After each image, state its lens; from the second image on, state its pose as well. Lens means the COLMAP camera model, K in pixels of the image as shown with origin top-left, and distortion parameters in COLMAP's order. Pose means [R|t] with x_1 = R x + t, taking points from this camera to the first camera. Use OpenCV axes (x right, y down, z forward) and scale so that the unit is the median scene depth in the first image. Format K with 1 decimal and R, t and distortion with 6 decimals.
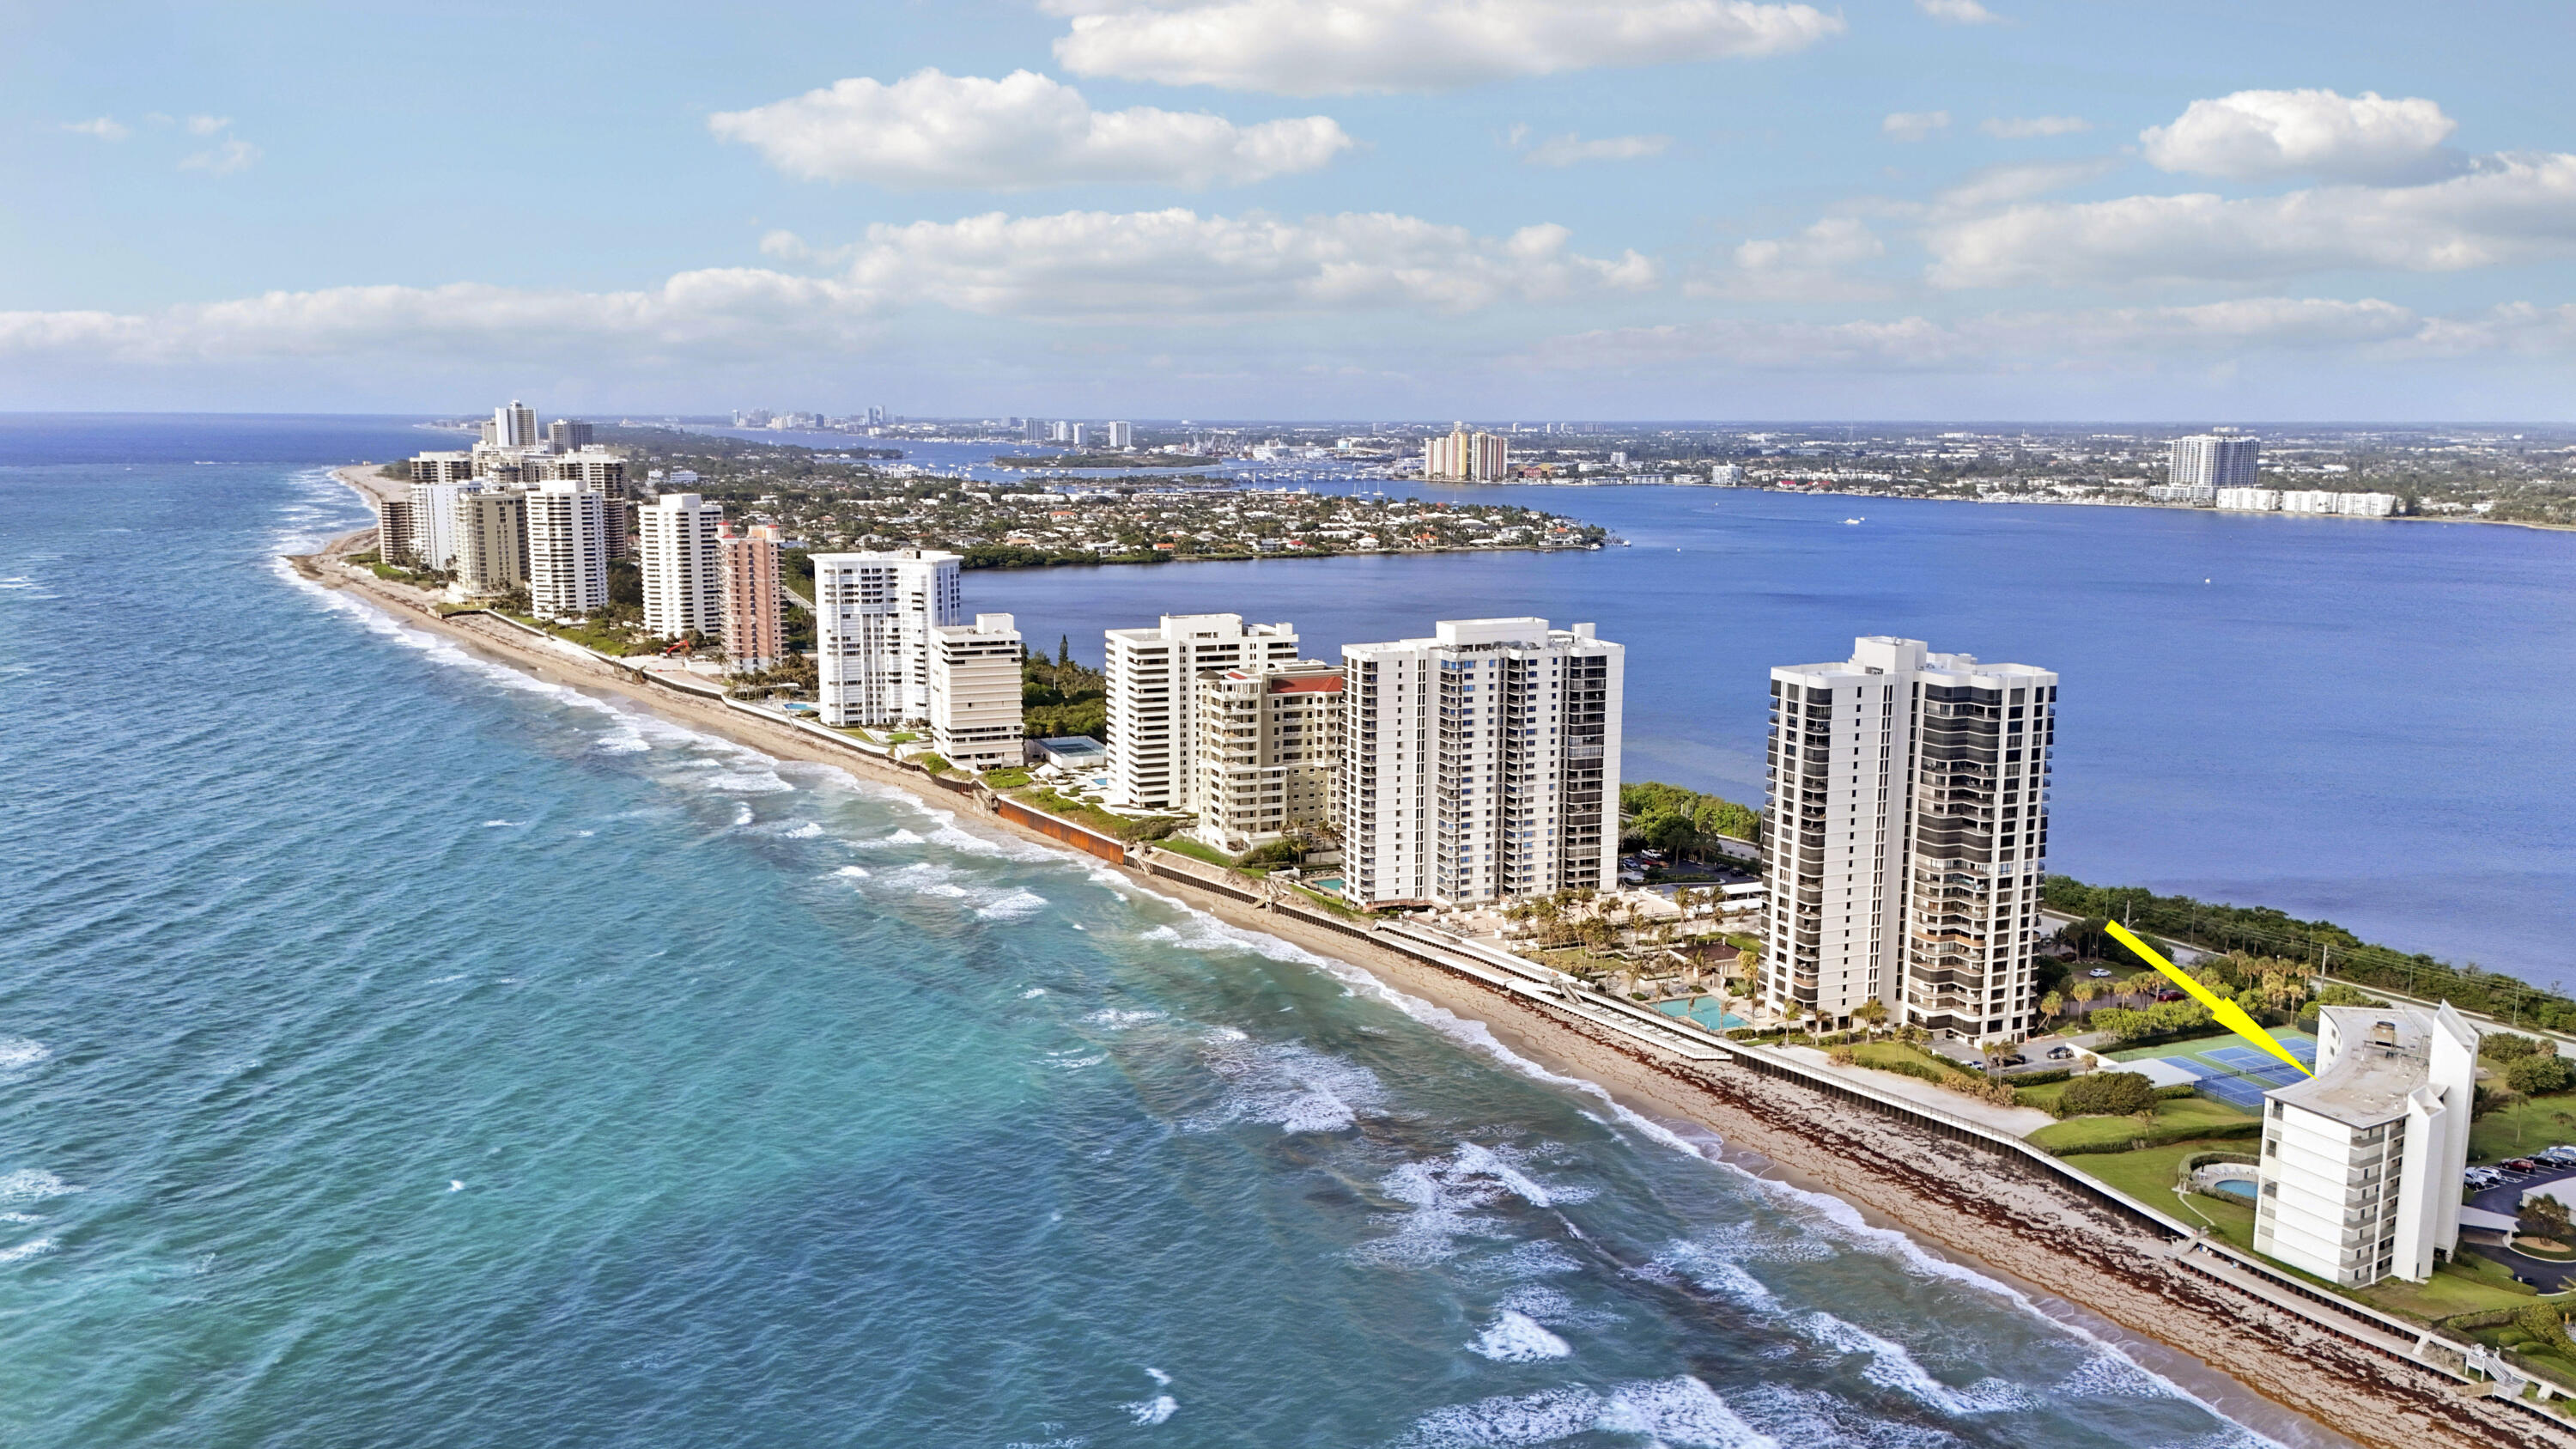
lens RADIAL K [[2001.0, 0, 1288.0], [0, 2001.0, 724.5], [0, 0, 1]] dist [0.096847, -0.079939]
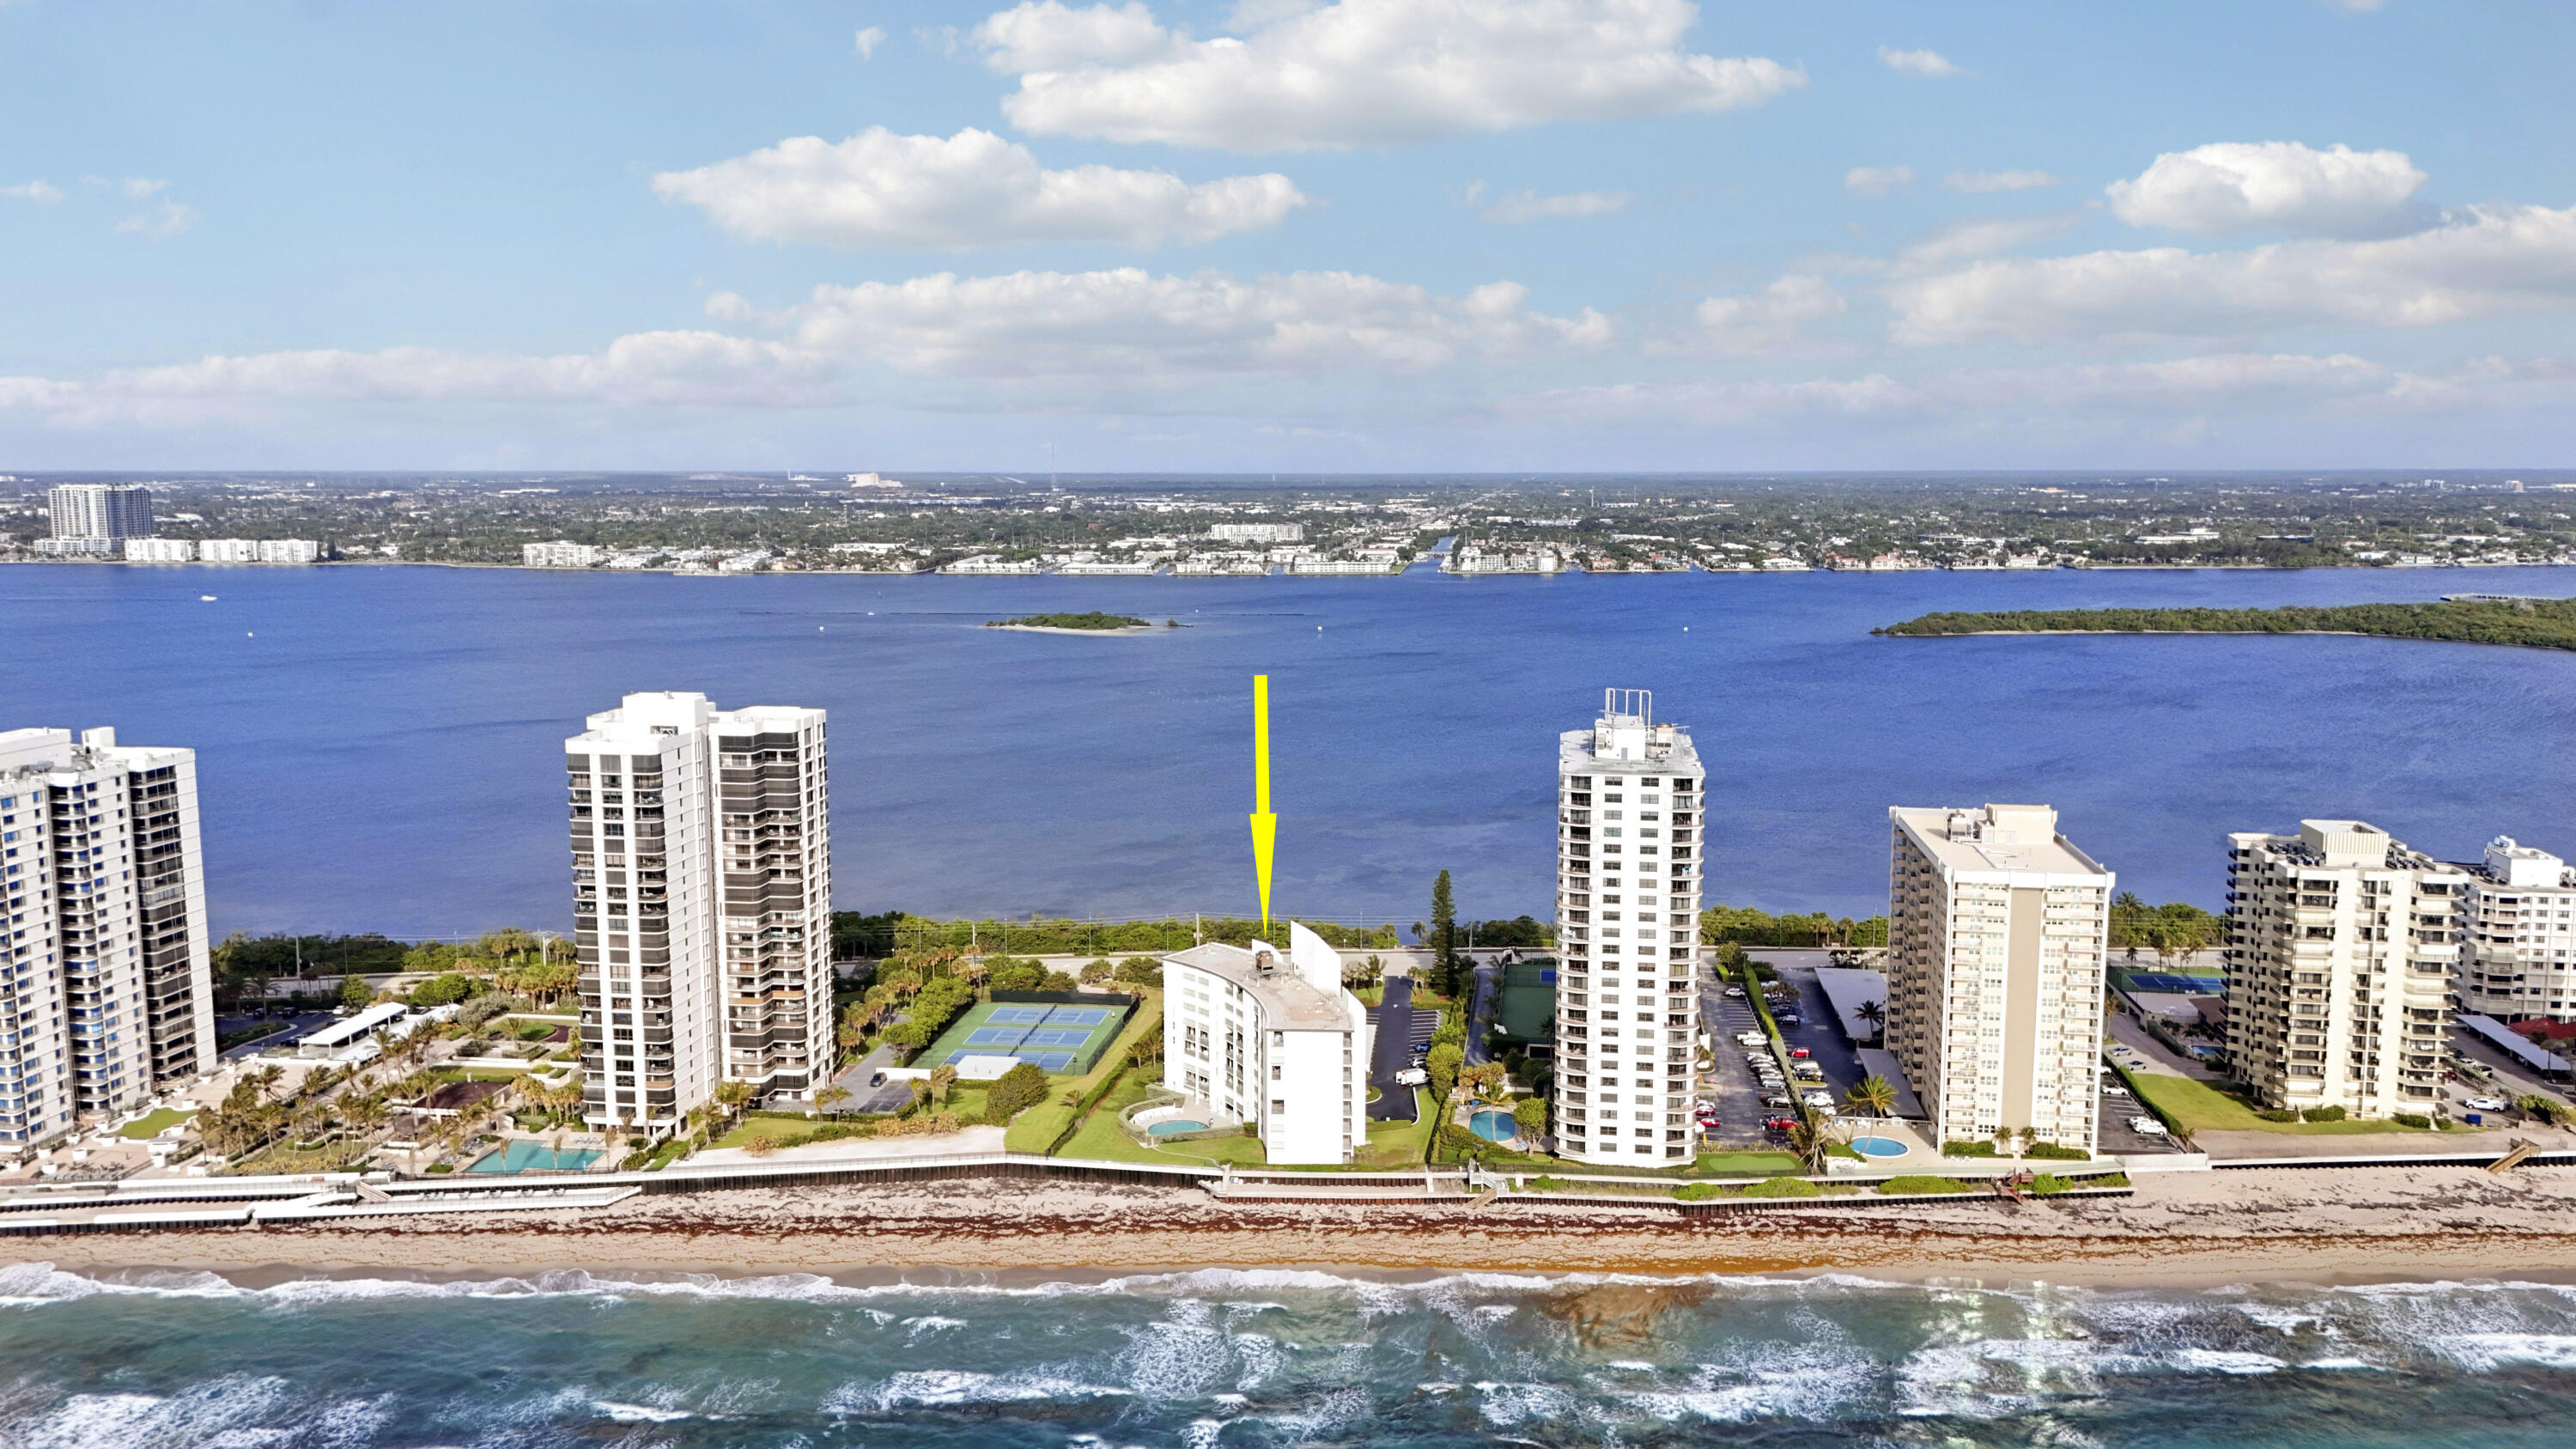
lens RADIAL K [[2001.0, 0, 1288.0], [0, 2001.0, 724.5], [0, 0, 1]] dist [0.096847, -0.079939]
pose [[0.480576, -0.118735, 0.868878, -0.366034], [0.140002, 0.988472, 0.057643, -0.041746], [-0.865705, 0.093943, 0.491659, 0.303950]]
